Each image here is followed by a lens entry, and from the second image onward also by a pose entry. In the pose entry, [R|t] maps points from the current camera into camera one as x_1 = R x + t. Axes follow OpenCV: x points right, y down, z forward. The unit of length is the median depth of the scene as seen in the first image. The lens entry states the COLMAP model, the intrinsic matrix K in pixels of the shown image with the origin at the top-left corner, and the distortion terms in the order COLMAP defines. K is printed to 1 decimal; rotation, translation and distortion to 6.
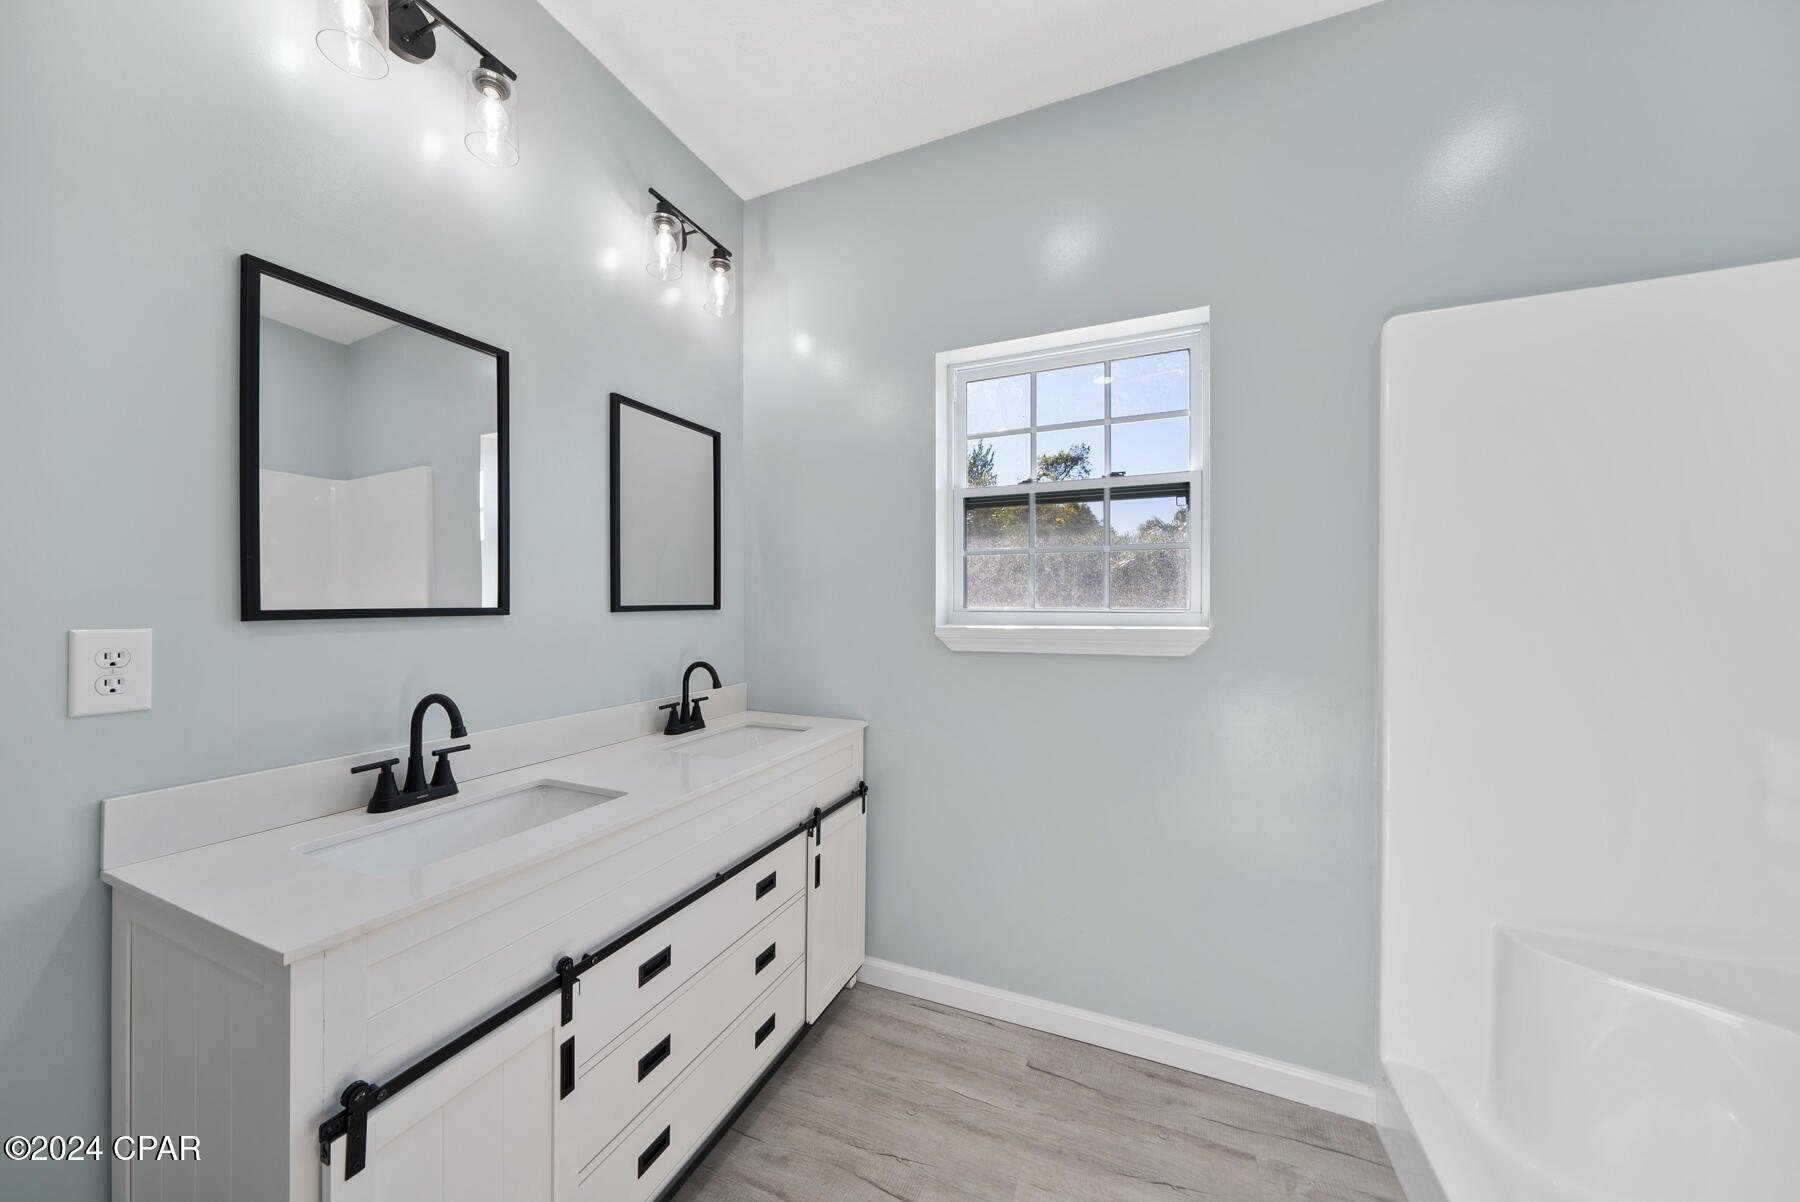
lens RADIAL K [[620.4, 0, 892.8], [0, 620.4, 603.6], [0, 0, 1]] dist [-0.005320, -0.000051]
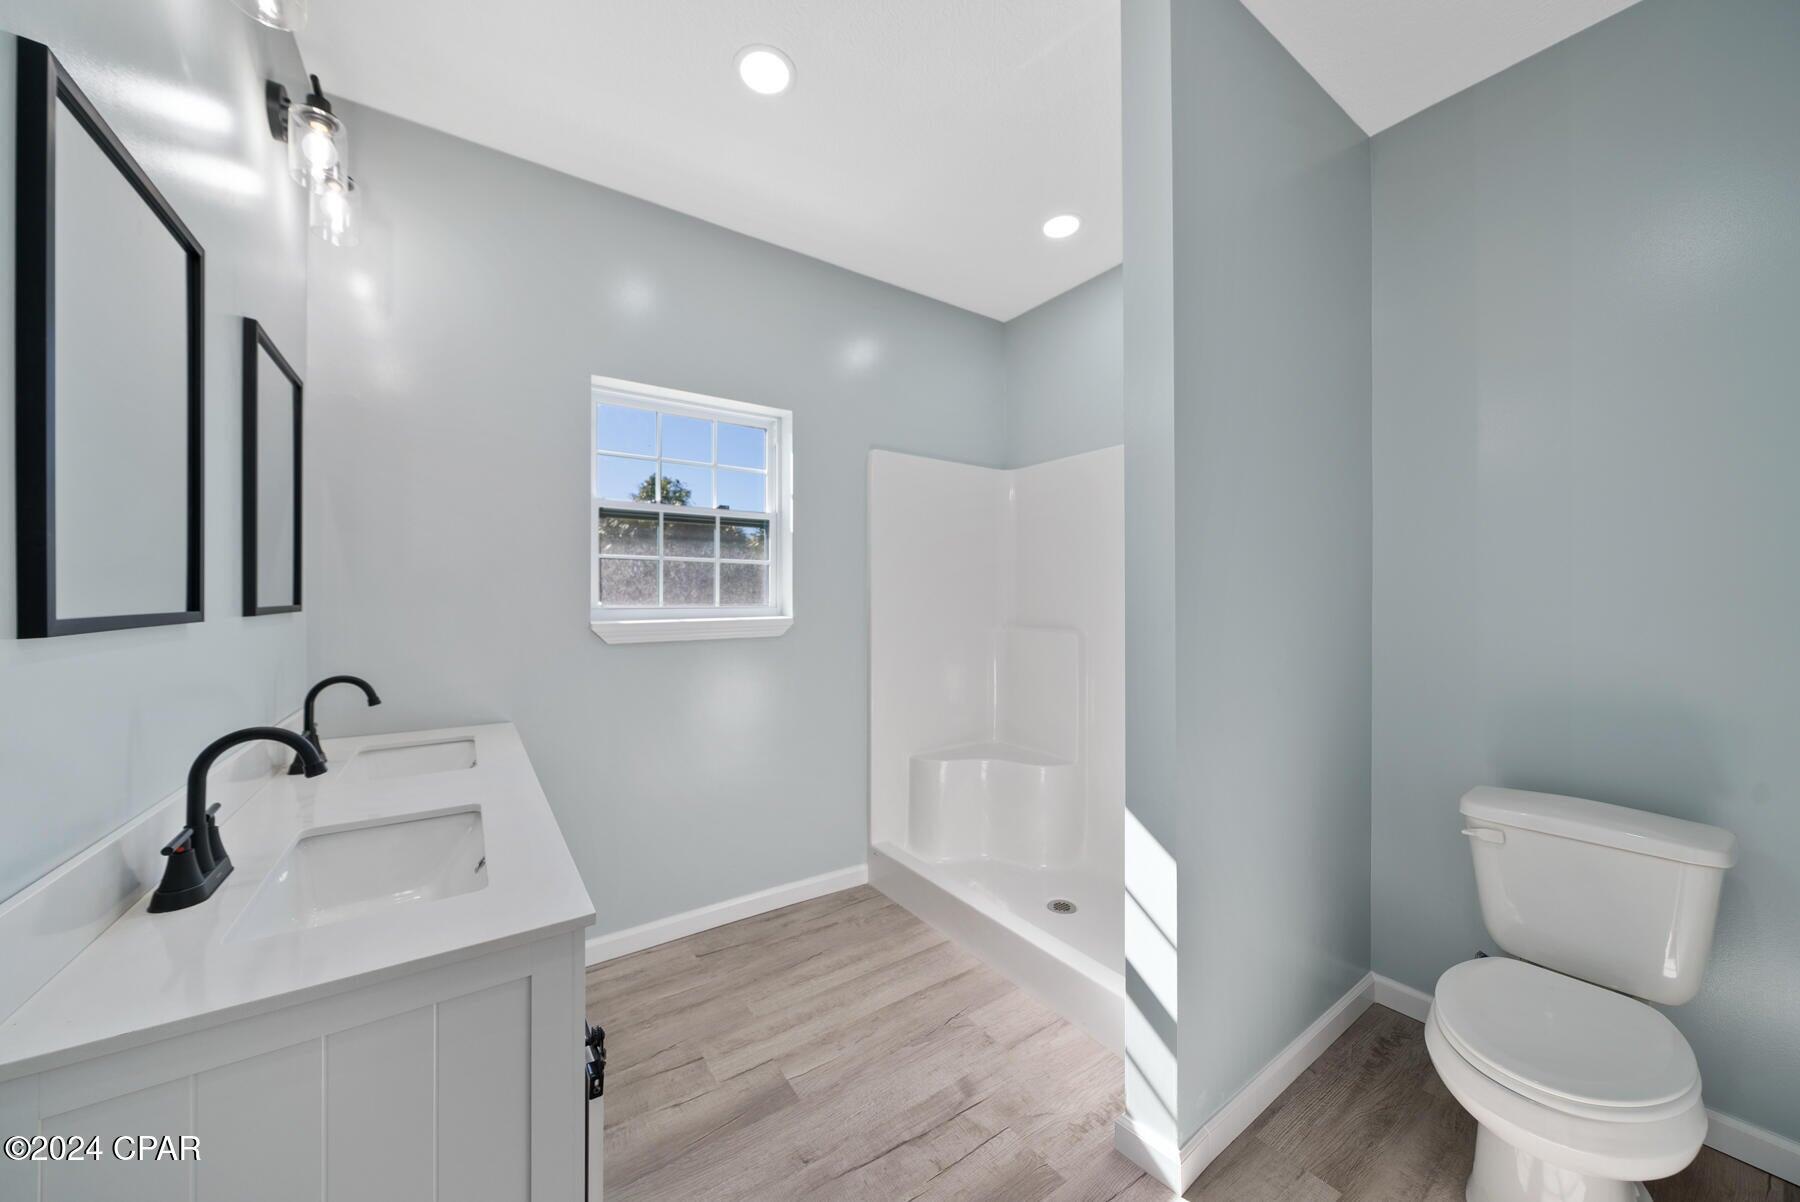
lens RADIAL K [[617.1, 0, 882.8], [0, 617.1, 600.0], [0, 0, 1]] dist [-0.005352, -0.000125]
pose [[0.533564, -0.002949, 0.845755, -0.668817], [0.003202, 0.999994, 0.001467, -0.004660], [-0.845754, 0.001926, 0.533570, -0.023428]]
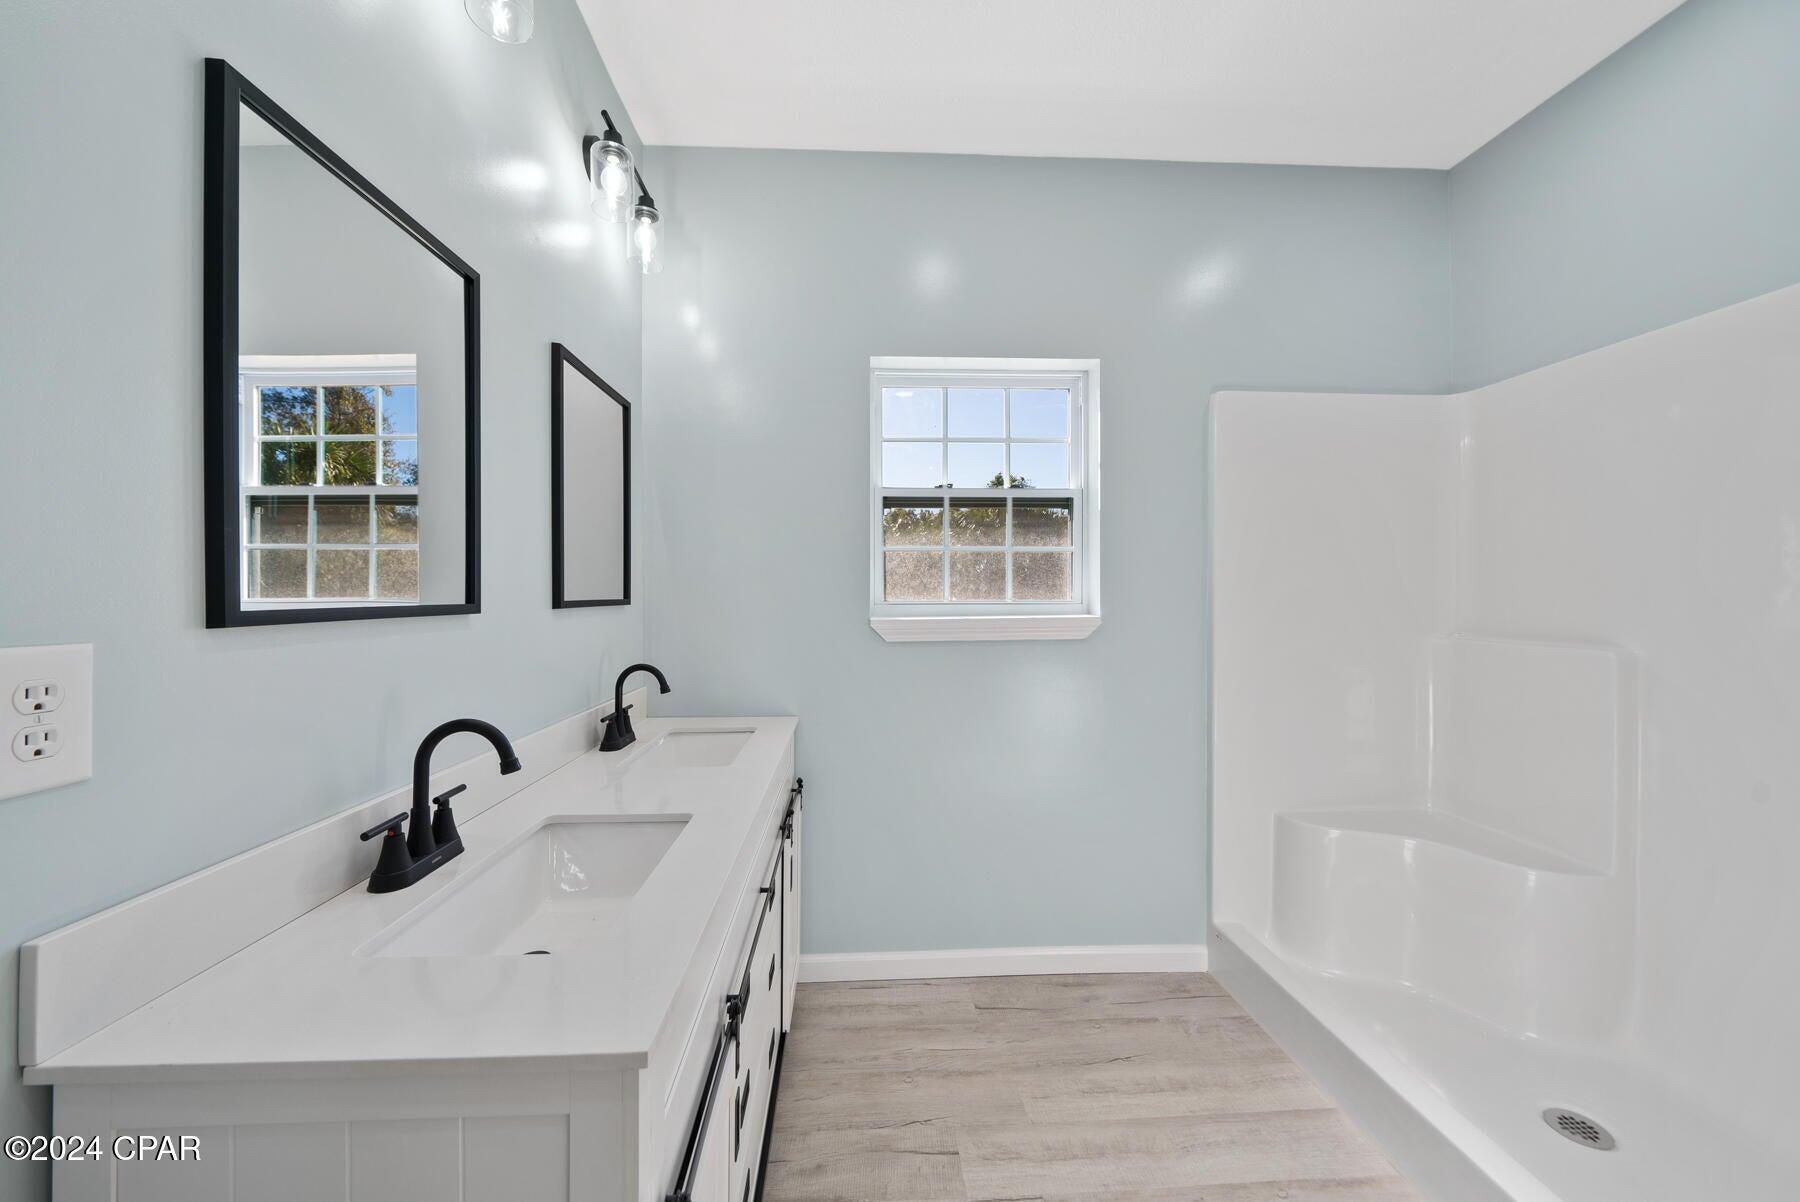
lens RADIAL K [[619.7, 0, 885.1], [0, 619.7, 597.2], [0, 0, 1]] dist [-0.004736, -0.000206]
pose [[0.896263, -0.003932, 0.443506, -0.426677], [0.003531, 0.999992, 0.001731, -0.001563], [-0.443509, 0.000015, 0.896270, 0.067220]]
